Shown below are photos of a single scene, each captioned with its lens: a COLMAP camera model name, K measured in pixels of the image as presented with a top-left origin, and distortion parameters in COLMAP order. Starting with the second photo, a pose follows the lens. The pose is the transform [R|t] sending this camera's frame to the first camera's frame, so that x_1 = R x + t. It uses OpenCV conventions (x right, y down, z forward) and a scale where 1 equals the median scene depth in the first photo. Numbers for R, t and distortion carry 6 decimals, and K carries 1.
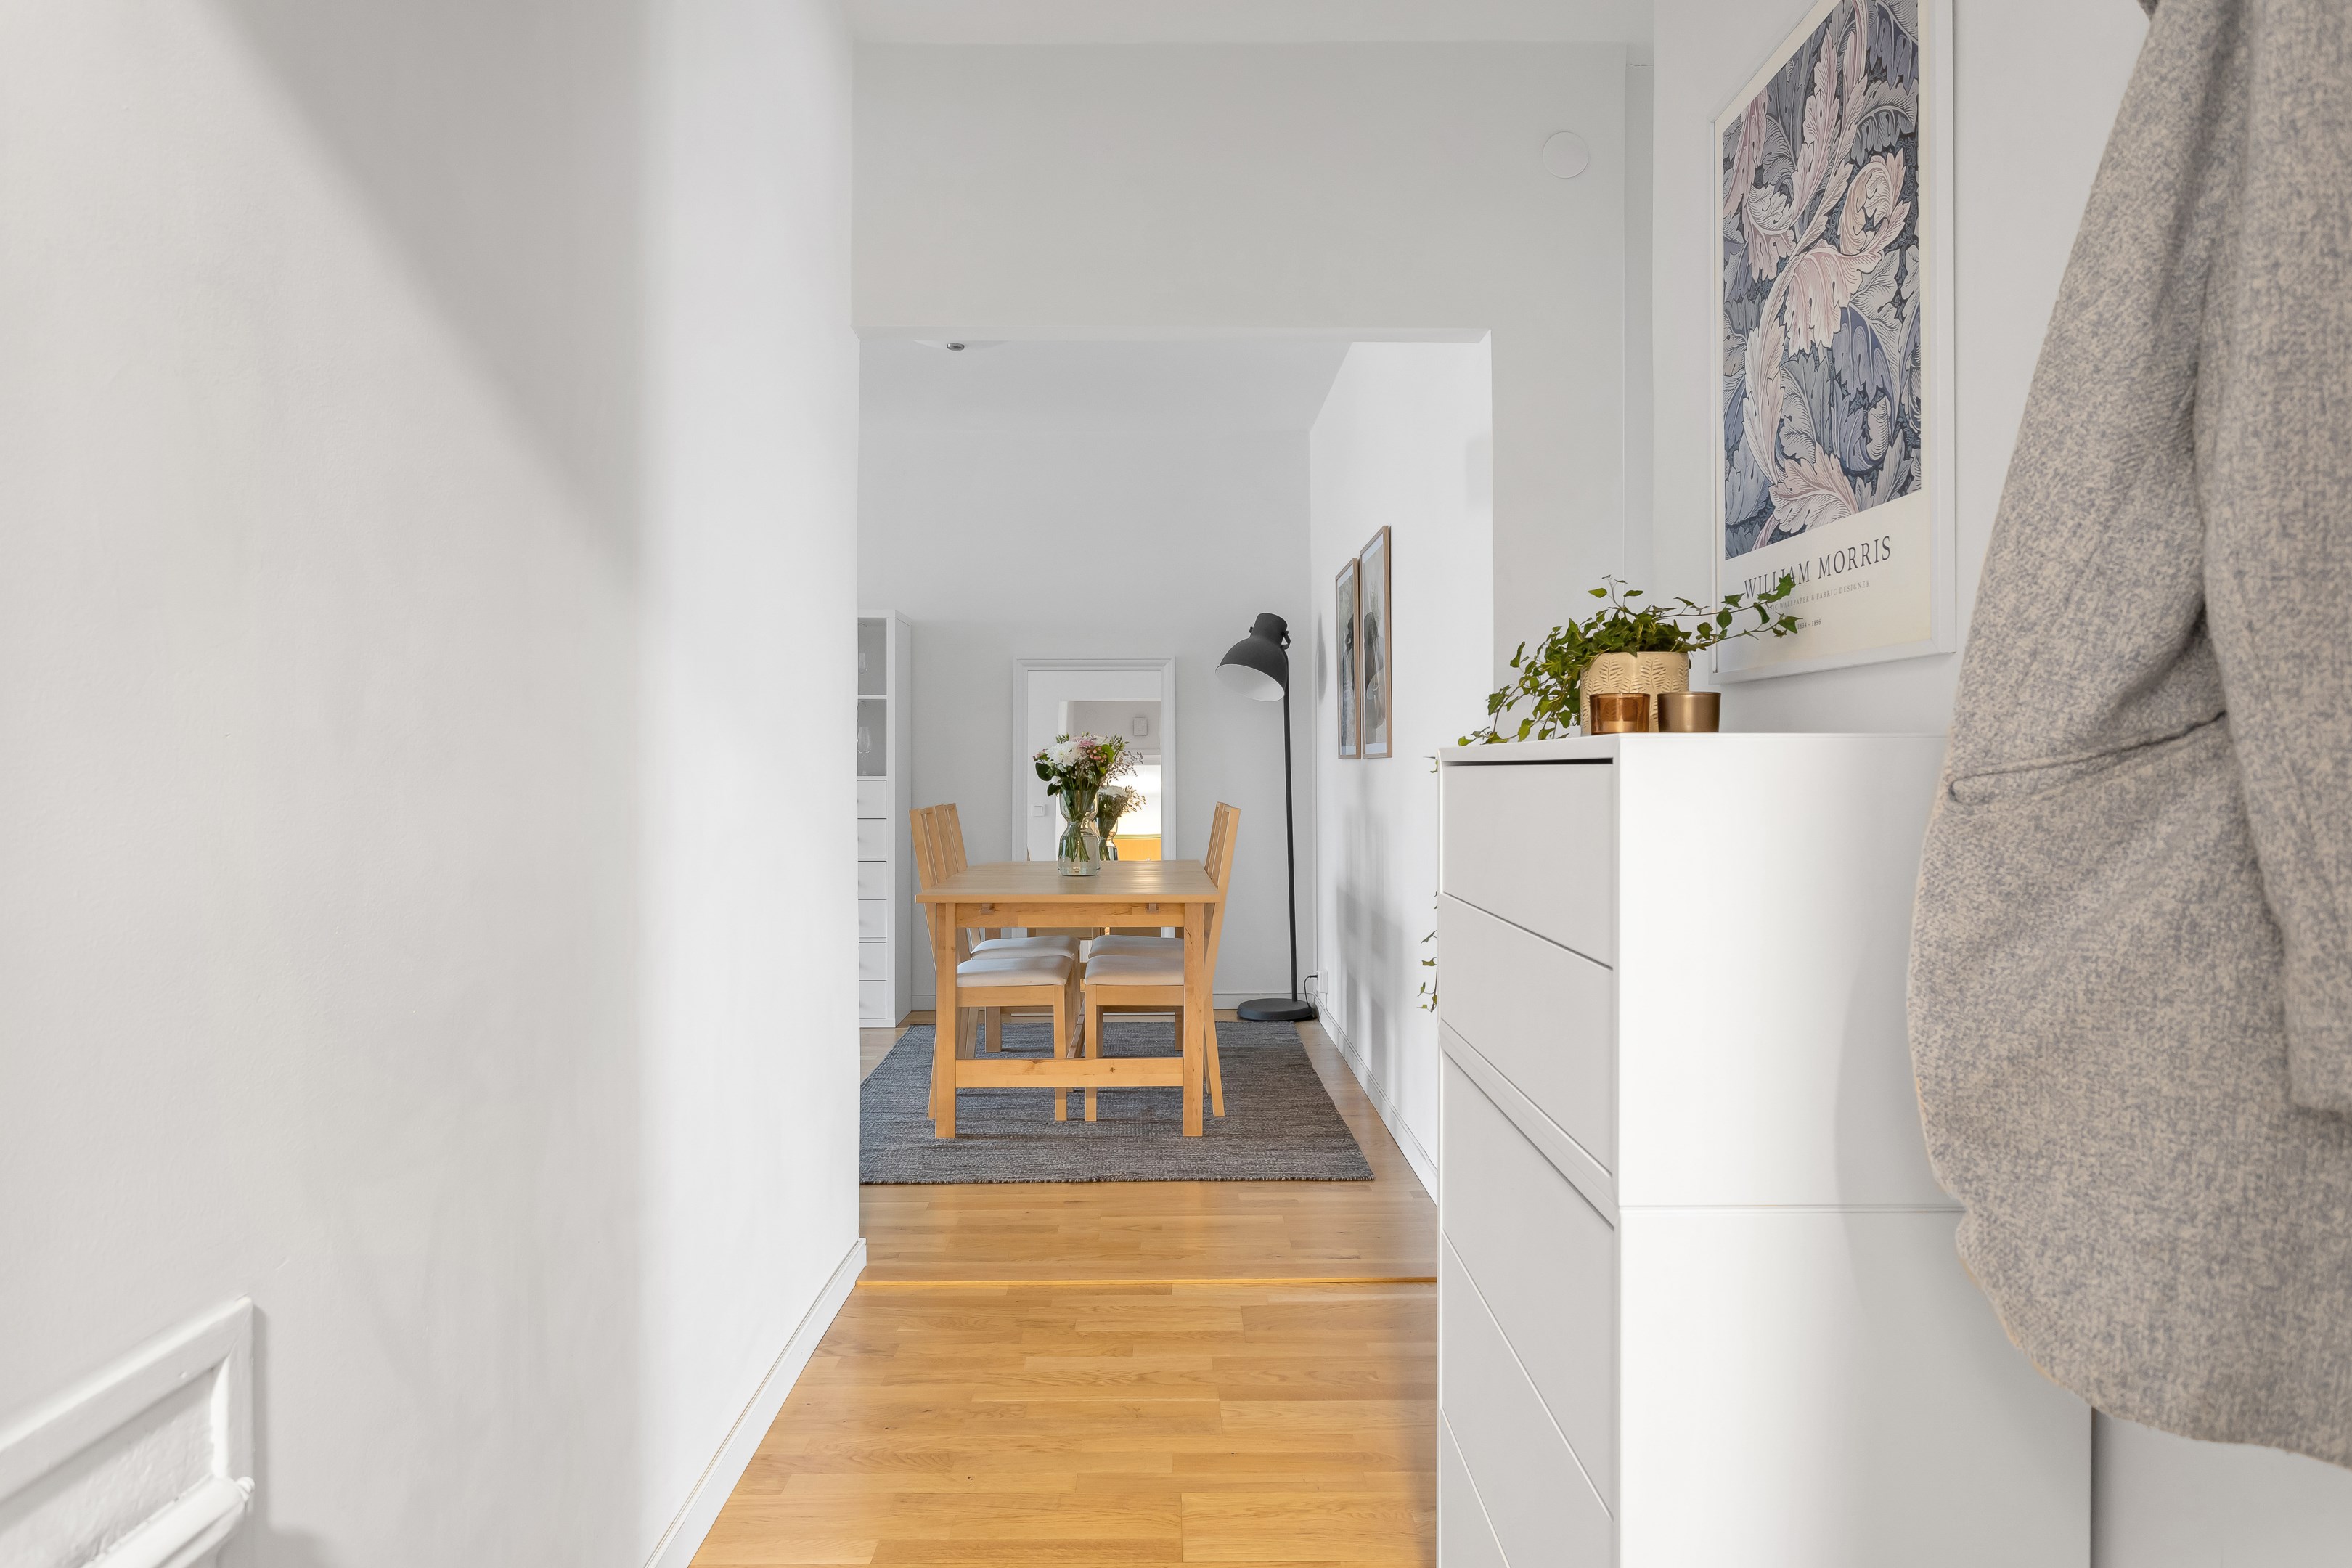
lens RADIAL K [[1388.5, 0, 1176.0], [0, 1388.5, 784.0], [0, 0, 1]] dist [-0.004293, 0.000401]
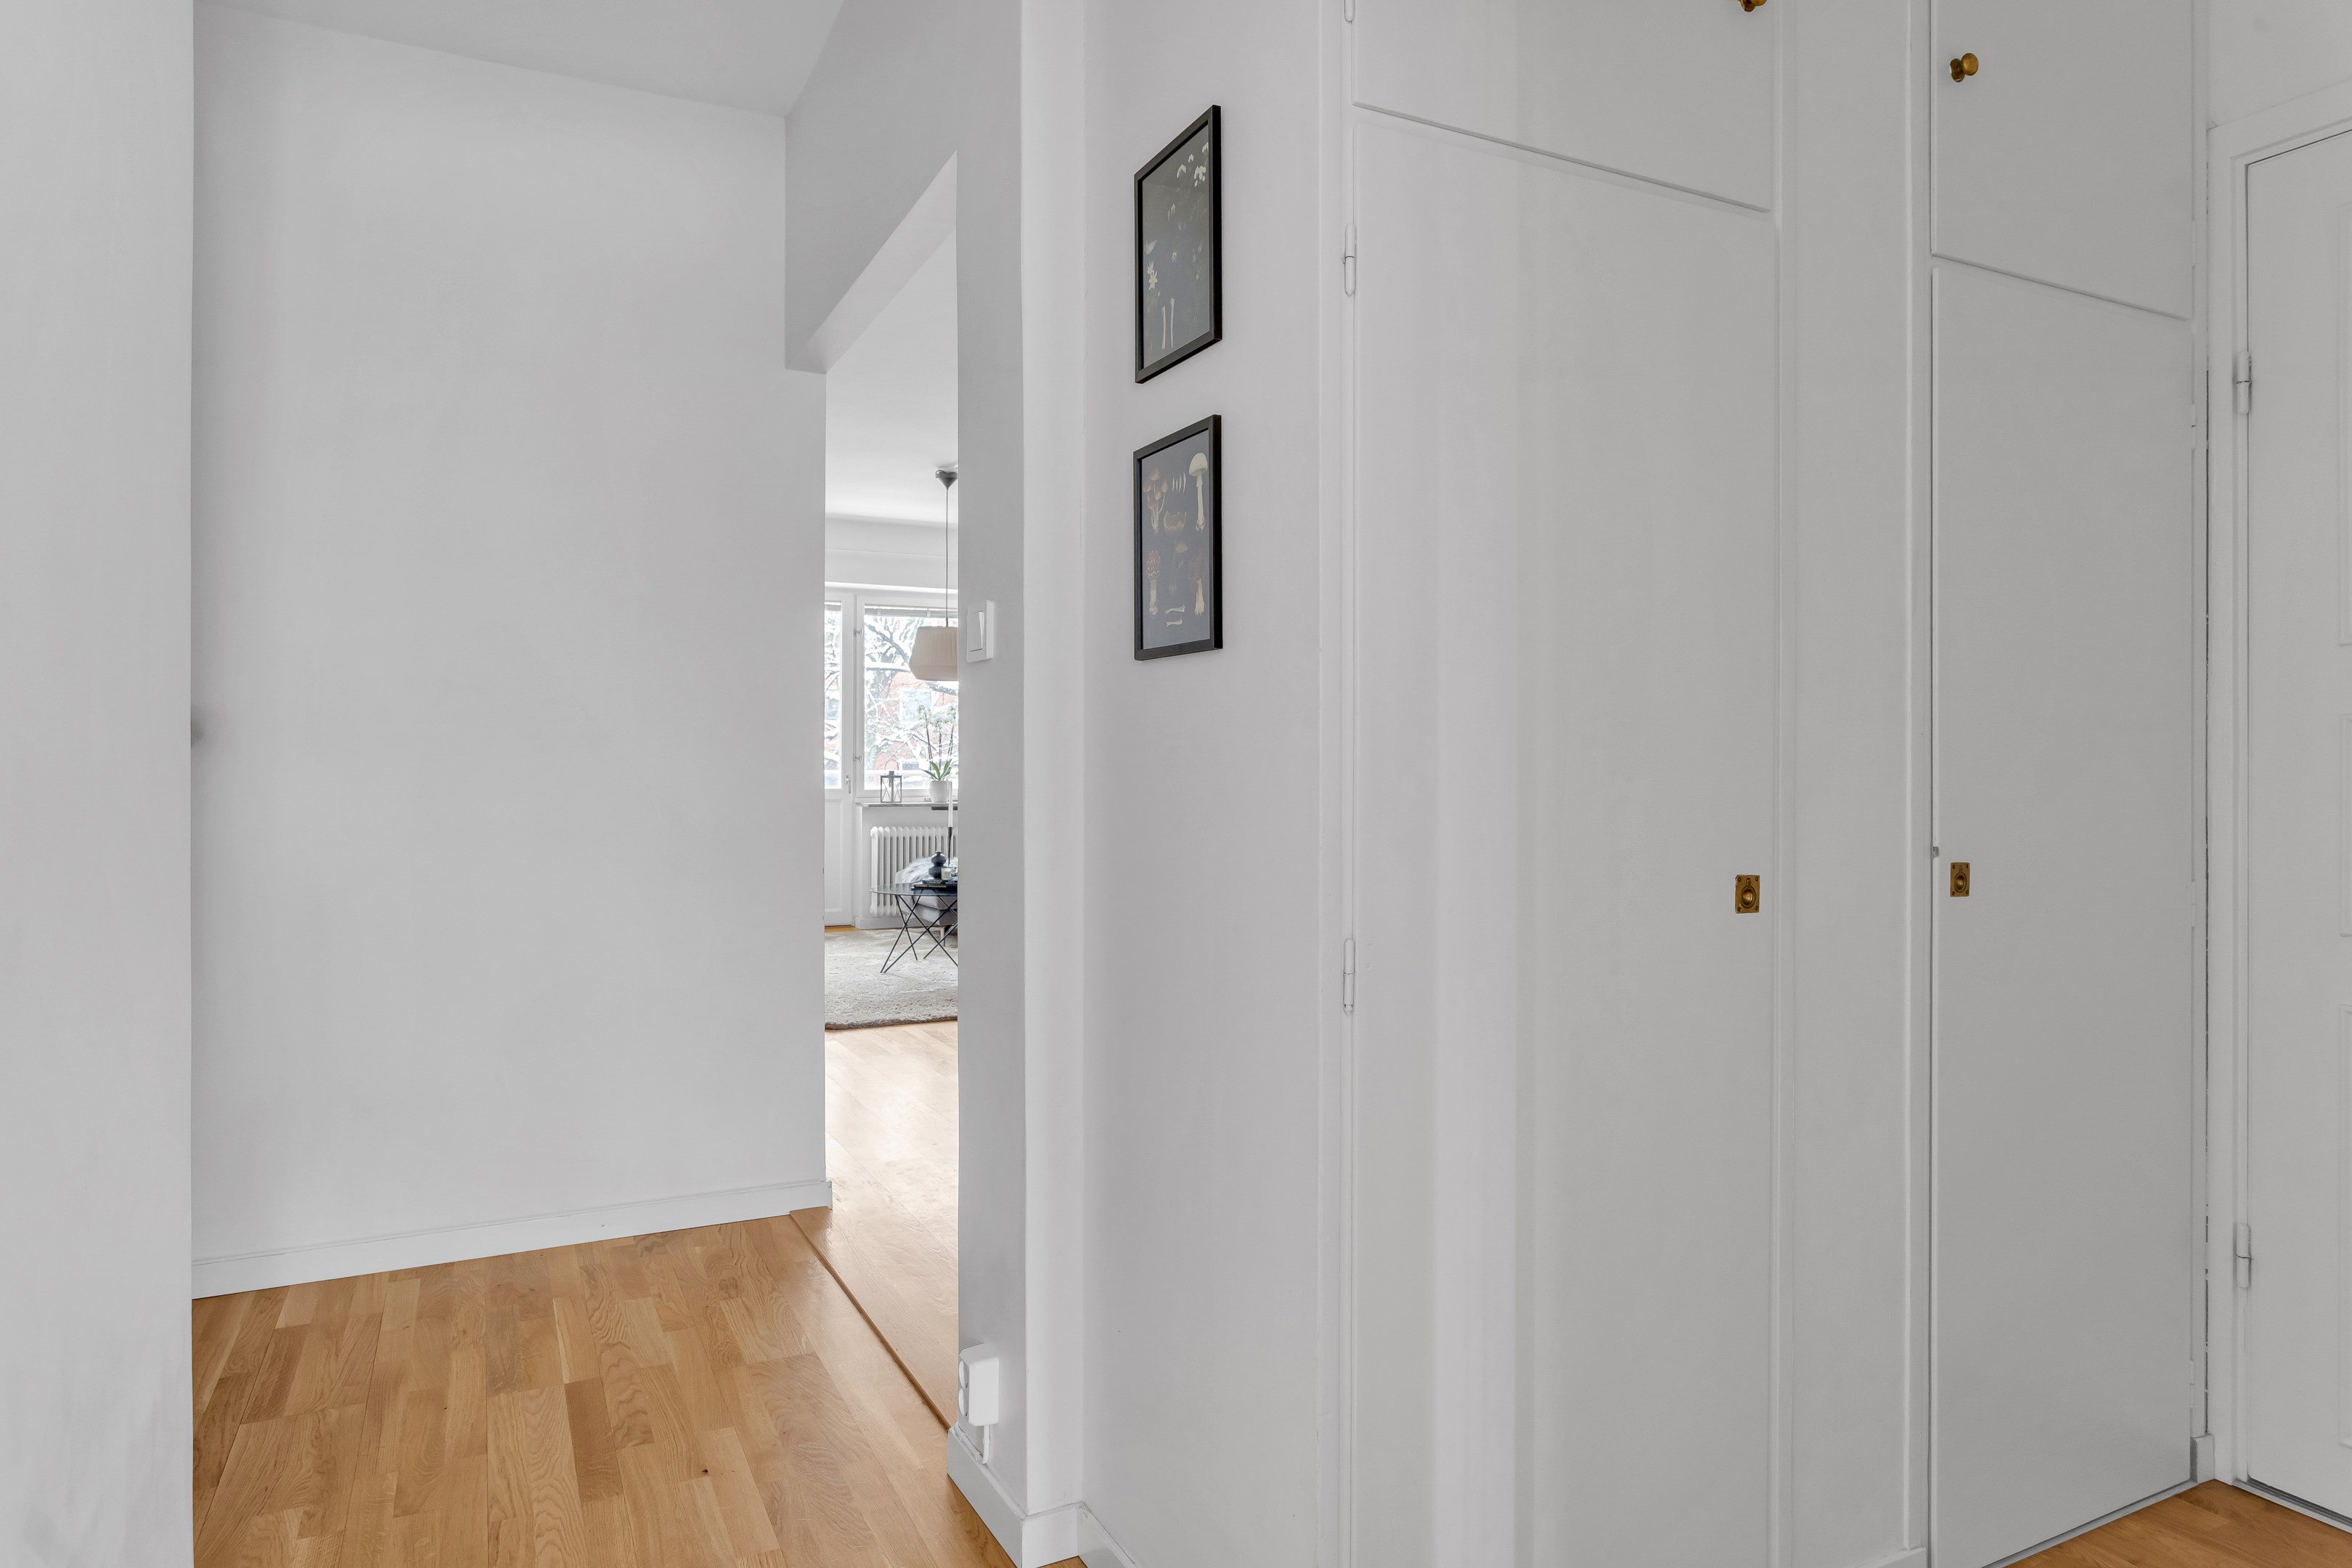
lens RADIAL K [[1388.5, 0, 1176.0], [0, 1388.5, 784.0], [0, 0, 1]] dist [-0.004293, 0.000401]
pose [[0.449999, 0.013688, -0.892924, 0.994722], [-0.012457, 0.999881, 0.009050, -0.004206], [0.892942, 0.007050, 0.450116, 0.833206]]
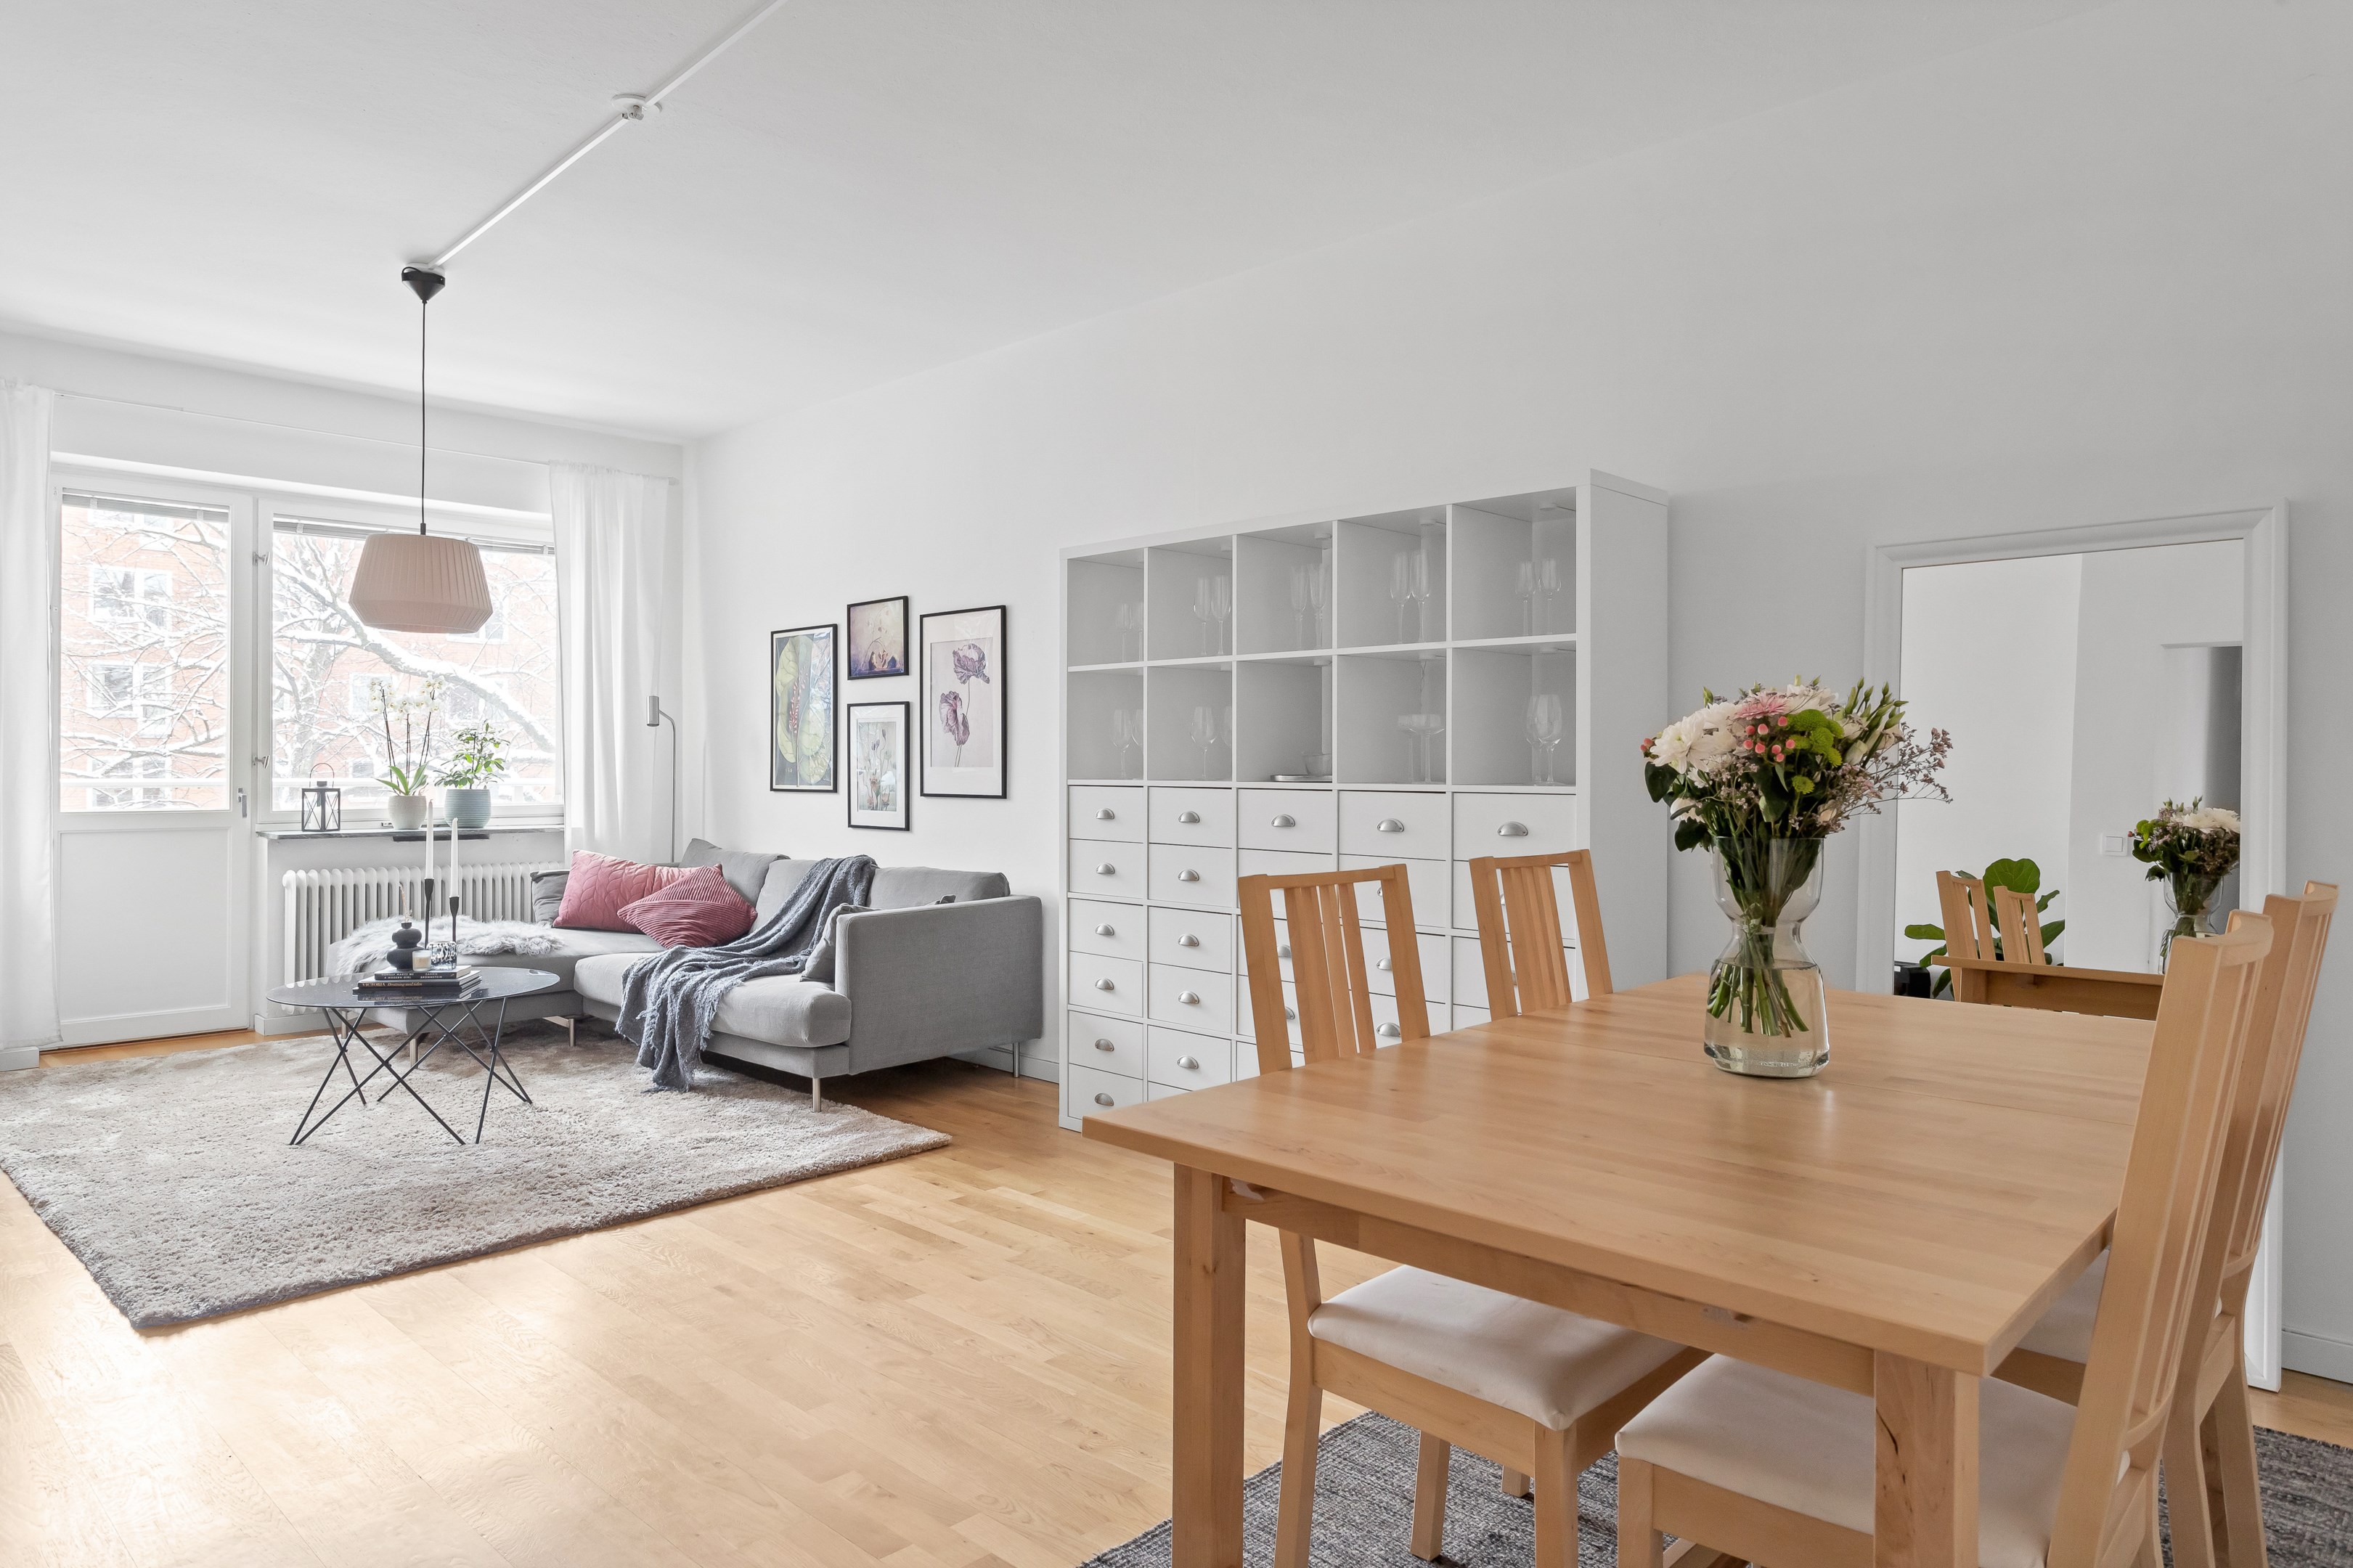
lens RADIAL K [[1454.3, 0, 1173.2], [0, 1454.3, 768.1], [0, 0, 1]] dist [0.002183, 0.005415]
pose [[0.706878, 0.003558, -0.707327, 0.162723], [-0.010562, 0.999929, -0.005526, -0.017657], [0.707257, 0.011377, 0.706865, 1.081714]]
